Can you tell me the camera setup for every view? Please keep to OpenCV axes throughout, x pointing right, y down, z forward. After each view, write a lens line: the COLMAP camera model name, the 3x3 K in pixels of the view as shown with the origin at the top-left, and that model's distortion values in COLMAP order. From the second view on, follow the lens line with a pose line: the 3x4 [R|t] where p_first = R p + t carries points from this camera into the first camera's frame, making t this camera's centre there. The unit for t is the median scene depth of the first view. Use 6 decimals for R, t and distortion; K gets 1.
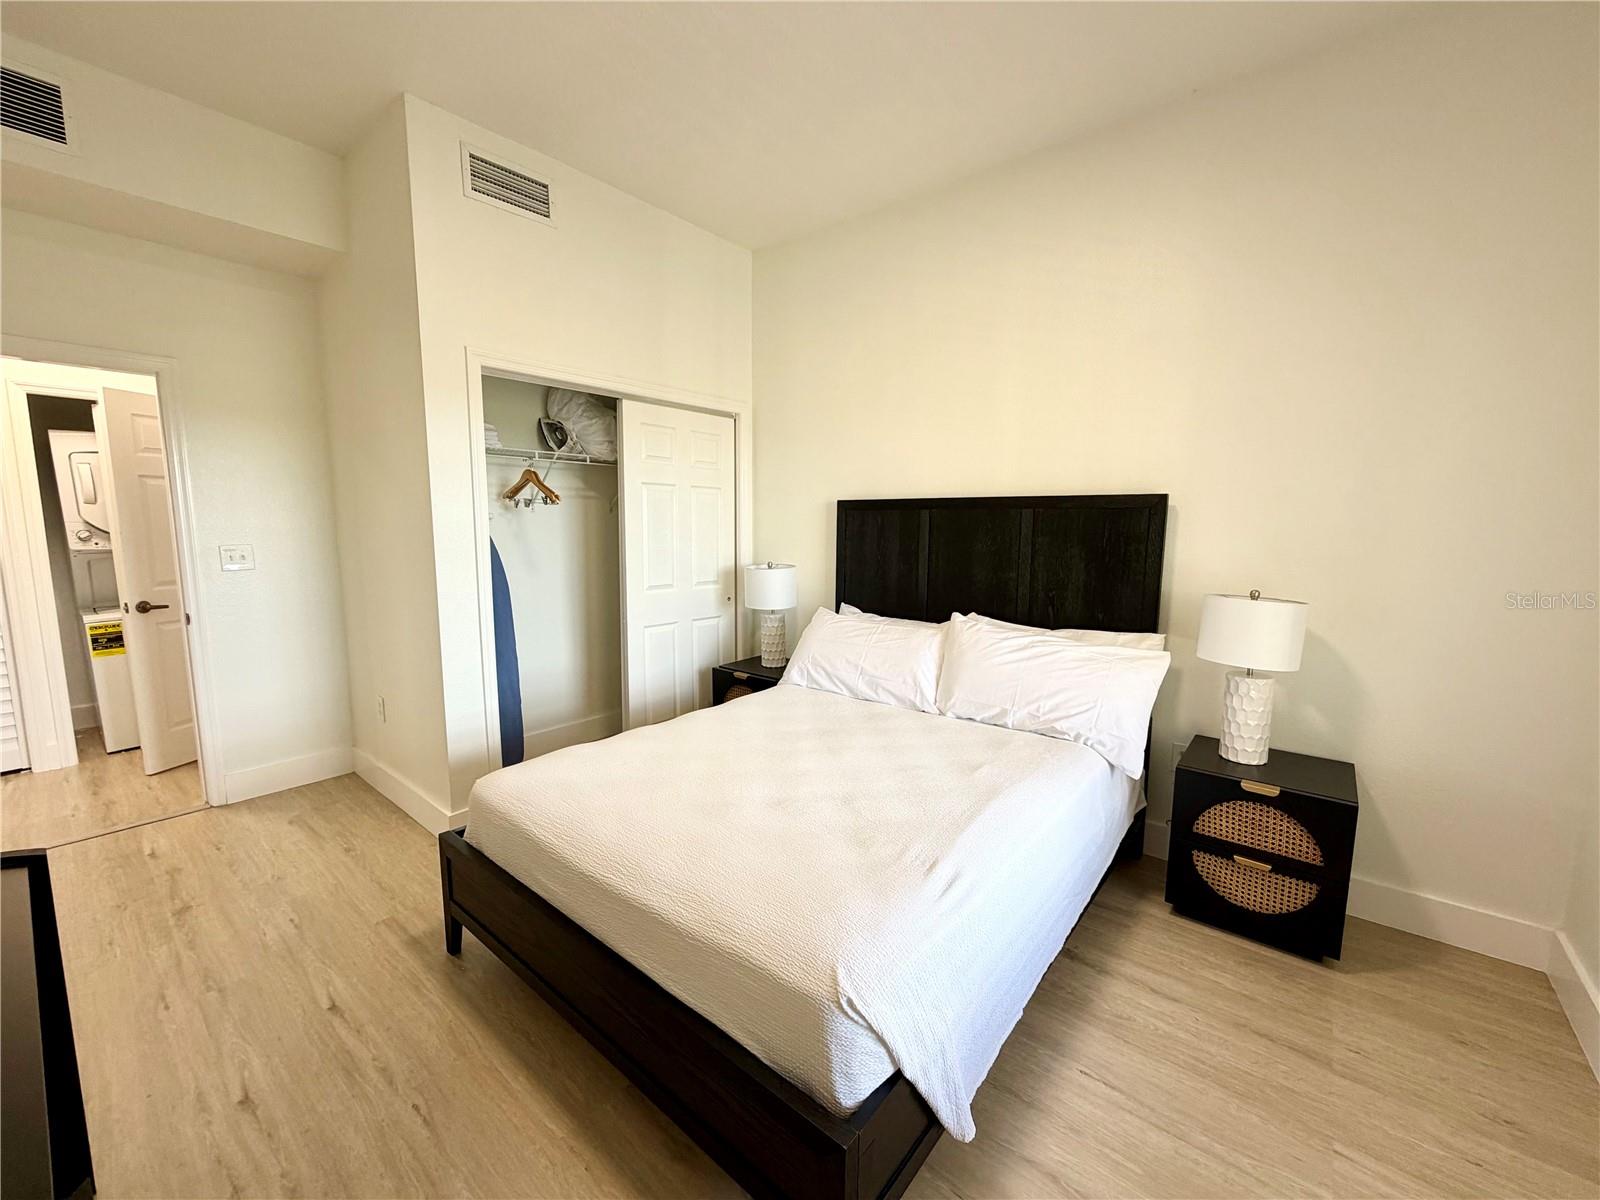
lens RADIAL K [[633.4, 0, 802.8], [0, 633.4, 596.8], [0, 0, 1]] dist [0.002391, 0.000028]
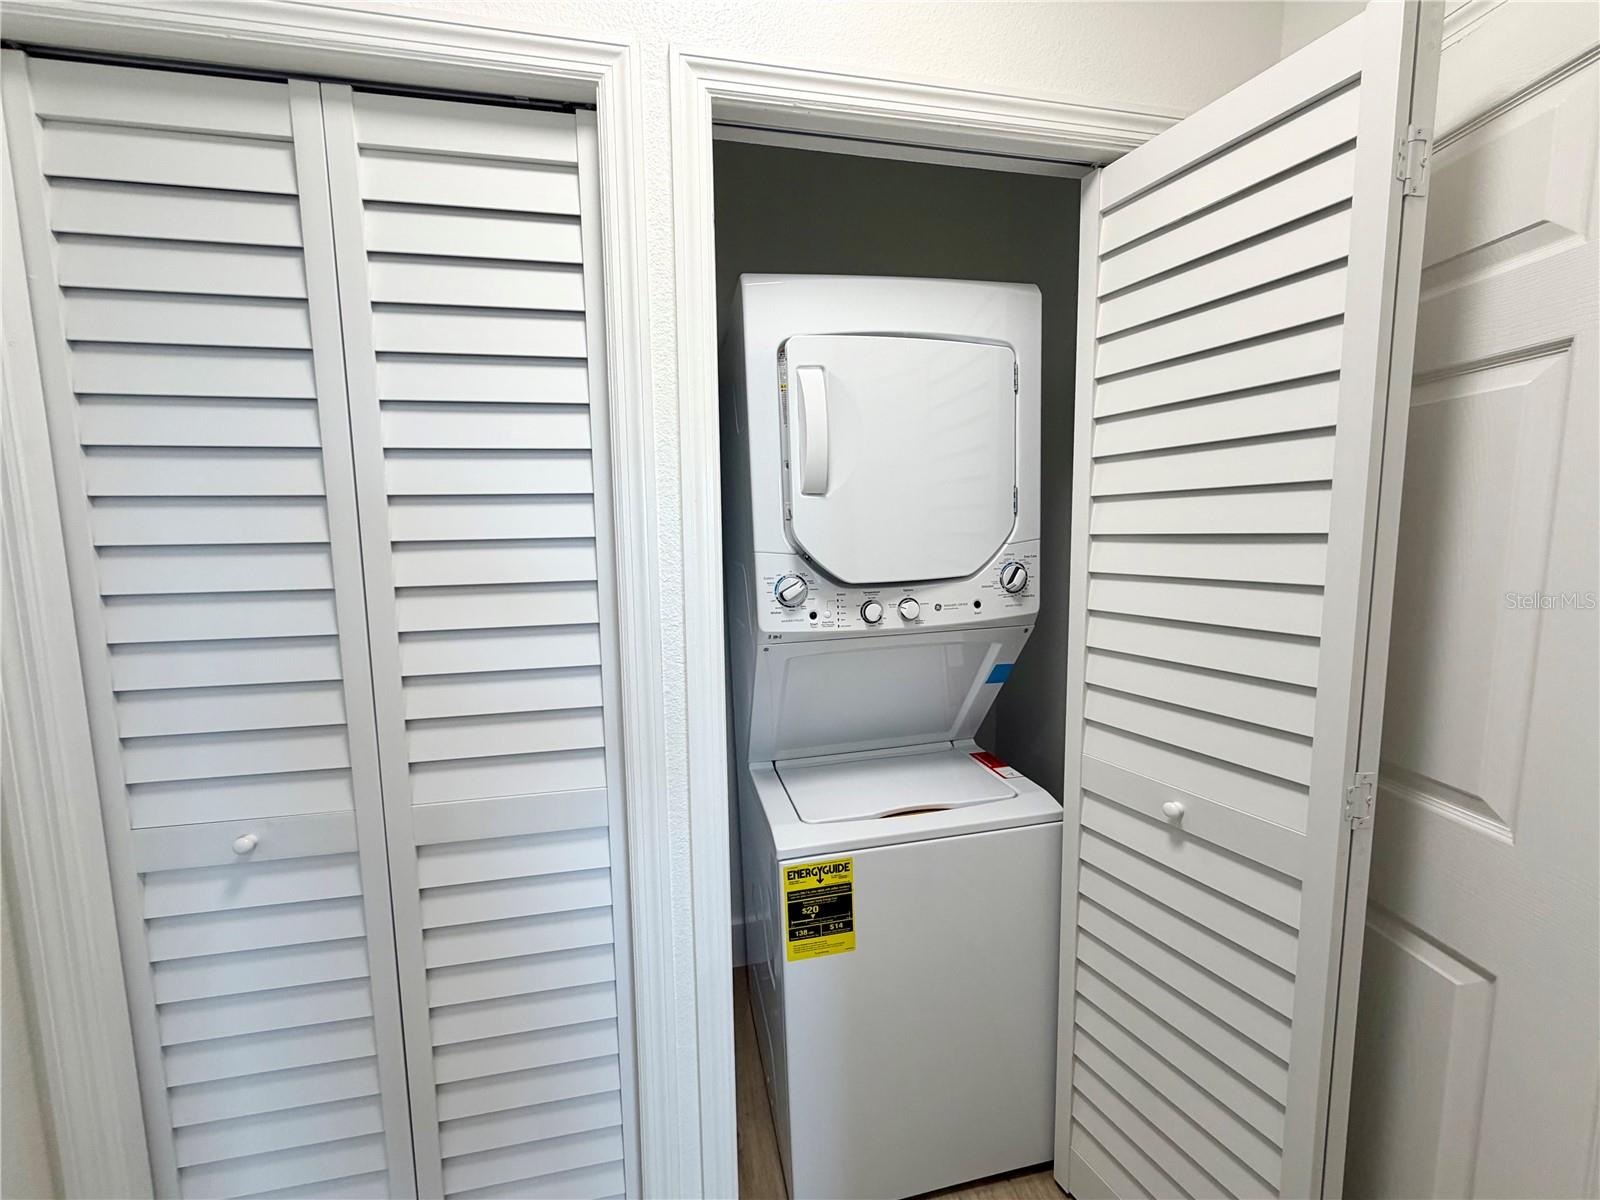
lens RADIAL K [[633.4, 0, 801.0], [0, 633.4, 599.5], [0, 0, 1]] dist [0.002391, 0.000028]
pose [[0.771786, 0.052380, -0.633722, -0.912198], [-0.061115, 0.998098, 0.008067, -0.094888], [0.632939, 0.032504, 0.773519, 0.742584]]
